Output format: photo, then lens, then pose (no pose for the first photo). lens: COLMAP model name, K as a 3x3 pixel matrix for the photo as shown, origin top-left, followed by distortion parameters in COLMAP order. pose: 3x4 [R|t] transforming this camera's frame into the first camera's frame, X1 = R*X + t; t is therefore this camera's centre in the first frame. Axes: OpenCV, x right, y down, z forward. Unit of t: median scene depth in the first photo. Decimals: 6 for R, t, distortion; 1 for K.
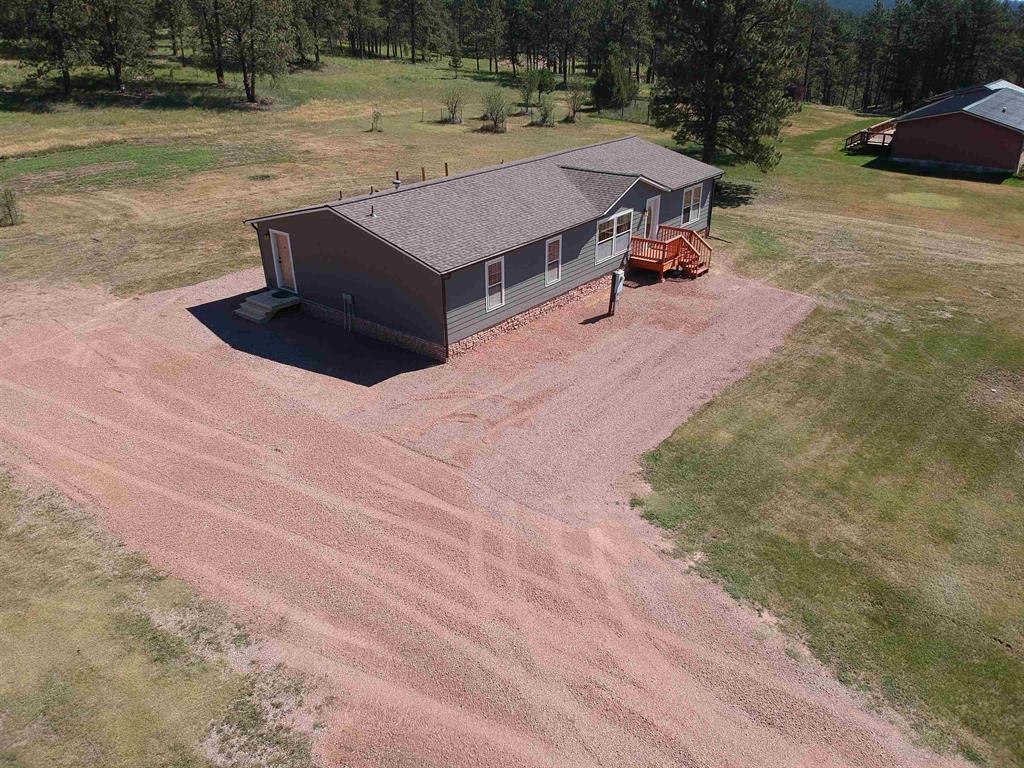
lens RADIAL K [[743.9, 0, 507.9], [0, 743.9, 381.8], [0, 0, 1]] dist [0.103706, -0.178813]
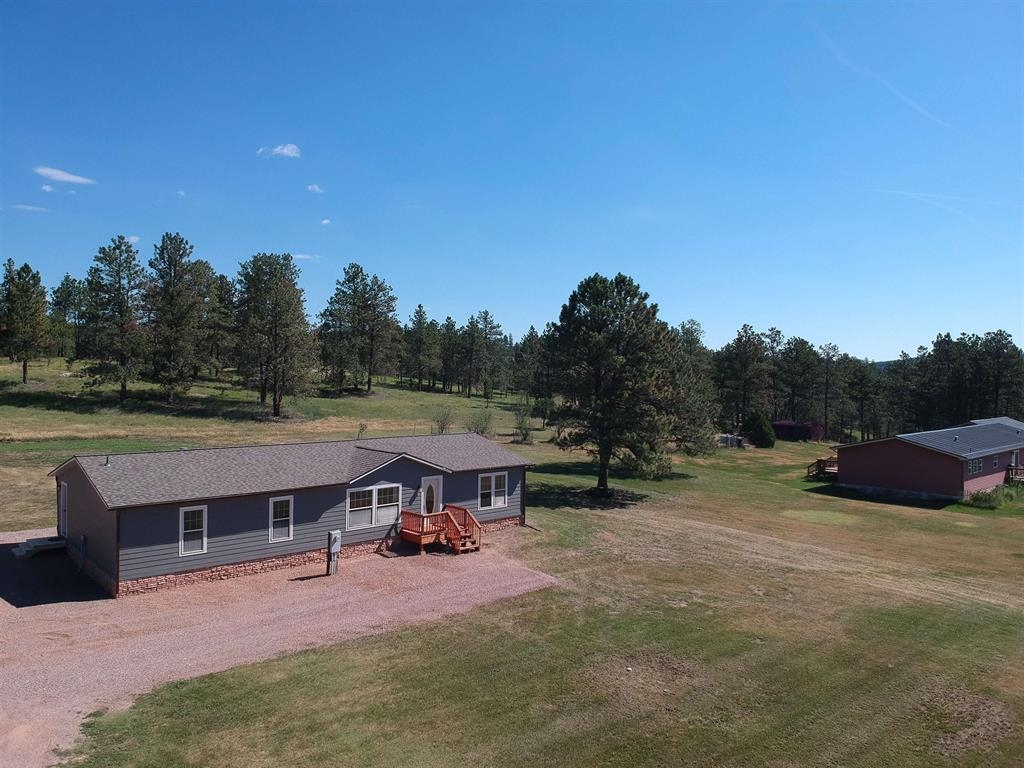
lens RADIAL K [[748.5, 0, 506.2], [0, 748.5, 376.1], [0, 0, 1]] dist [0.104980, -0.182895]
pose [[0.985074, 0.022129, -0.170706, 0.503068], [-0.093581, 0.901192, -0.423197, 0.074352], [0.144474, 0.432855, 0.889811, -0.009681]]
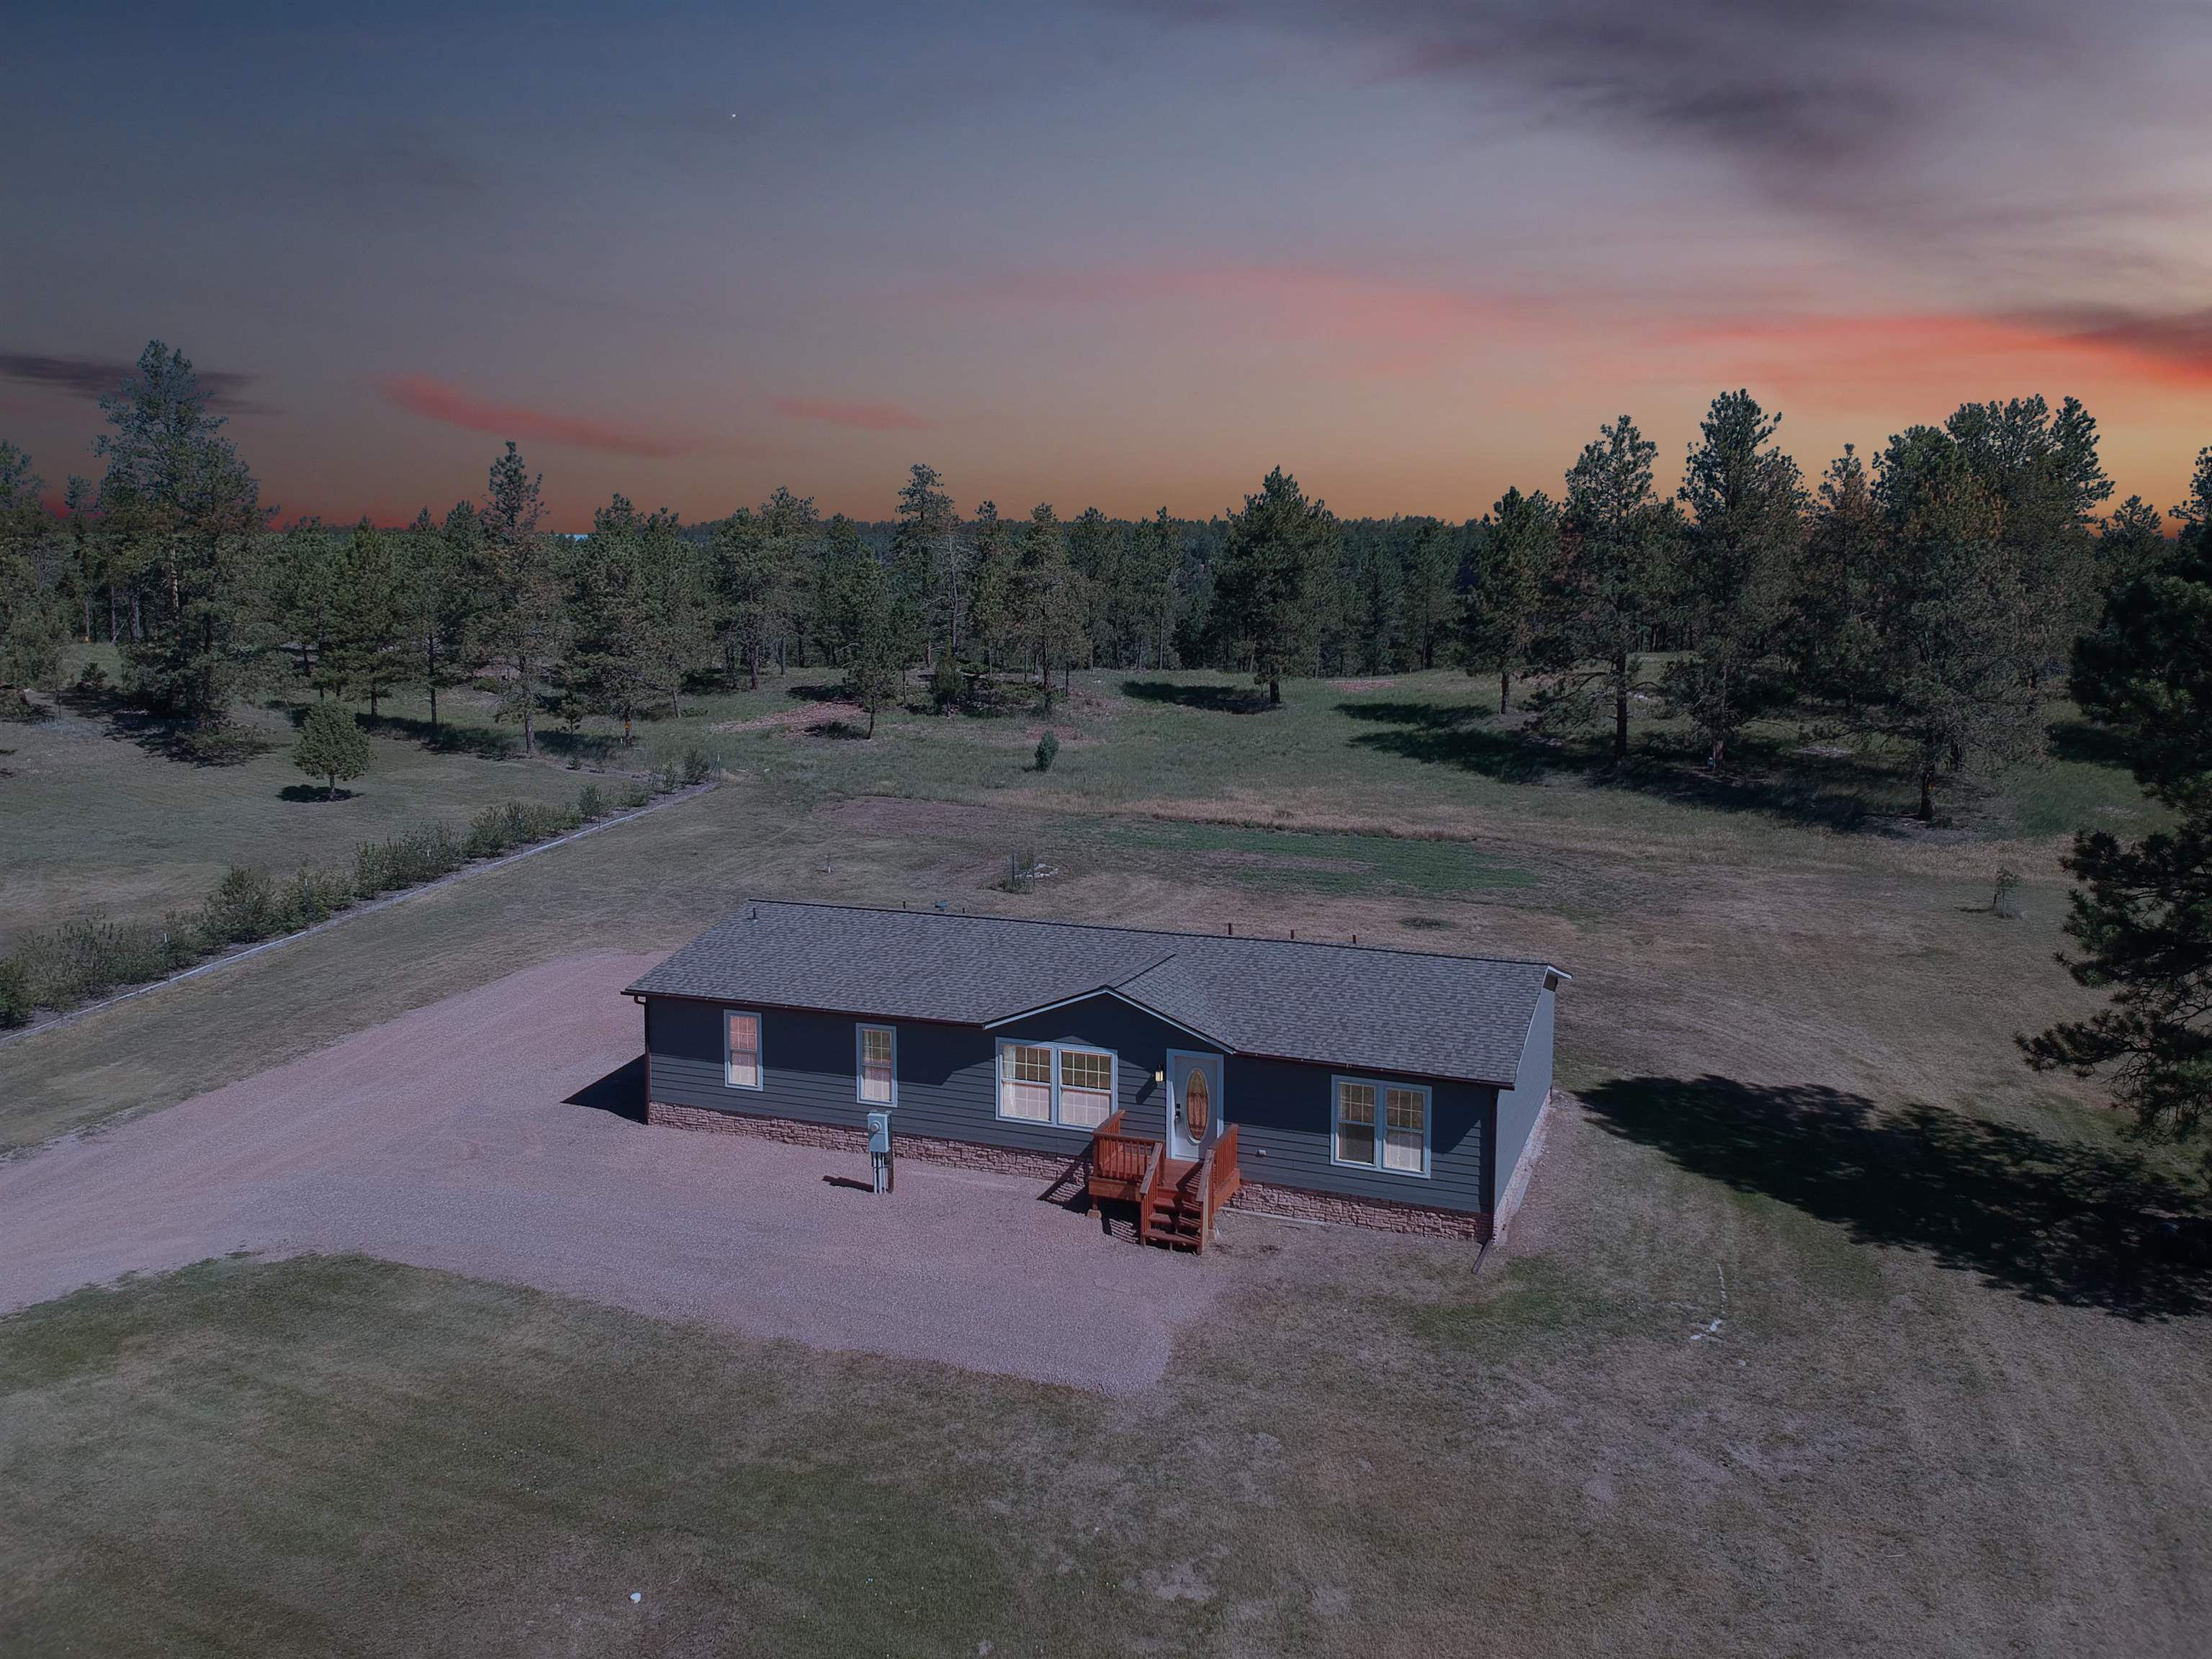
lens RADIAL K [[1607.0, 0, 1097.1], [0, 1607.0, 824.7], [0, 0, 1]] dist [0.103706, -0.178813]
pose [[0.298747, 0.130557, -0.945360, 1.151808], [-0.424587, 0.905341, -0.009145, -0.354316], [0.854679, 0.404119, 0.325901, 0.591213]]
